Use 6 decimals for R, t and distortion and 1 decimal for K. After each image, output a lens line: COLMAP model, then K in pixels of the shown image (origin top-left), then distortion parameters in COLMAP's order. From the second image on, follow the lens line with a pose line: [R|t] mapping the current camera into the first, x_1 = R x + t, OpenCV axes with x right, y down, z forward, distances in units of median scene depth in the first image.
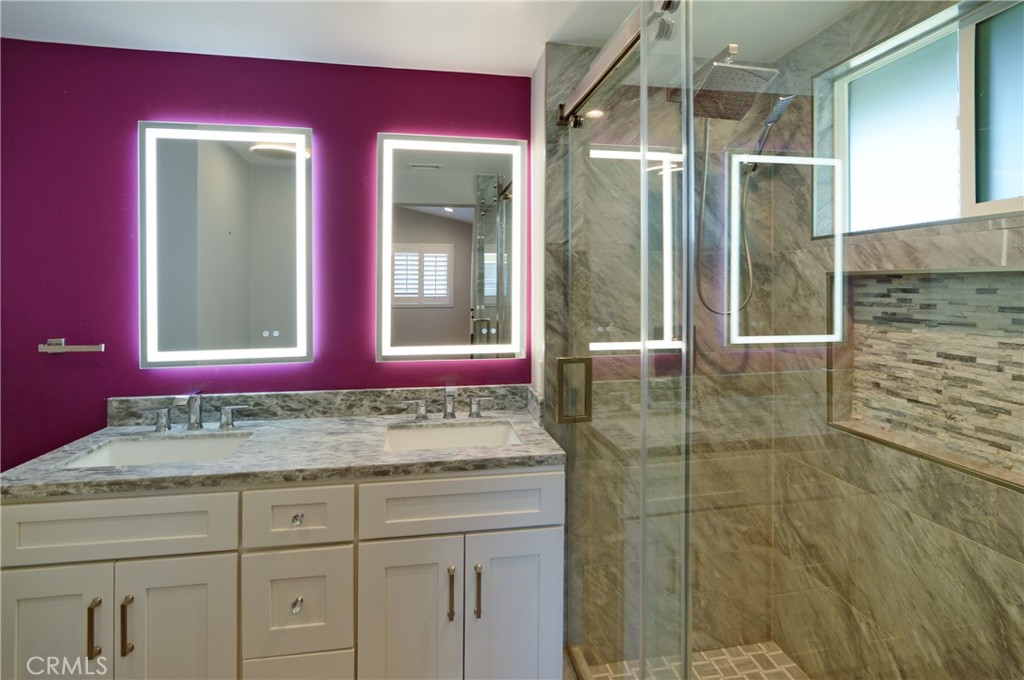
lens RADIAL K [[508.9, 0, 507.7], [0, 508.9, 288.7], [0, 0, 1]] dist [0.001373, 0.000473]
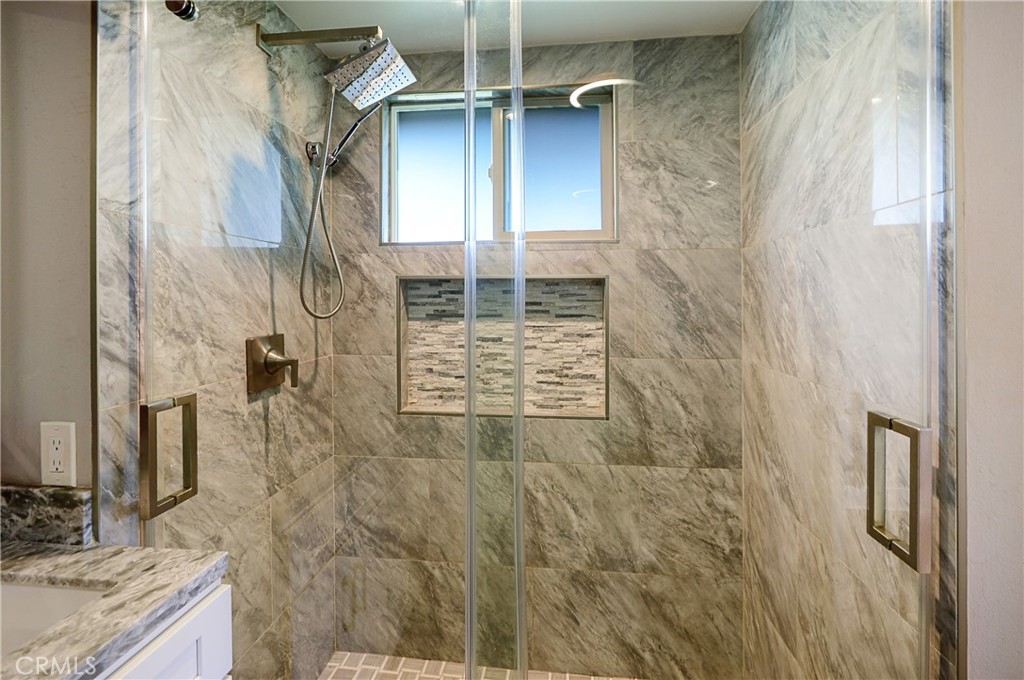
lens RADIAL K [[492.7, 0, 494.1], [0, 492.7, 305.6], [0, 0, 1]] dist [-0.002080, 0.000103]
pose [[0.266072, -0.008133, 0.963919, -0.360777], [0.007818, 0.999950, 0.006279, 0.028108], [-0.963921, 0.005865, 0.266122, 0.531820]]
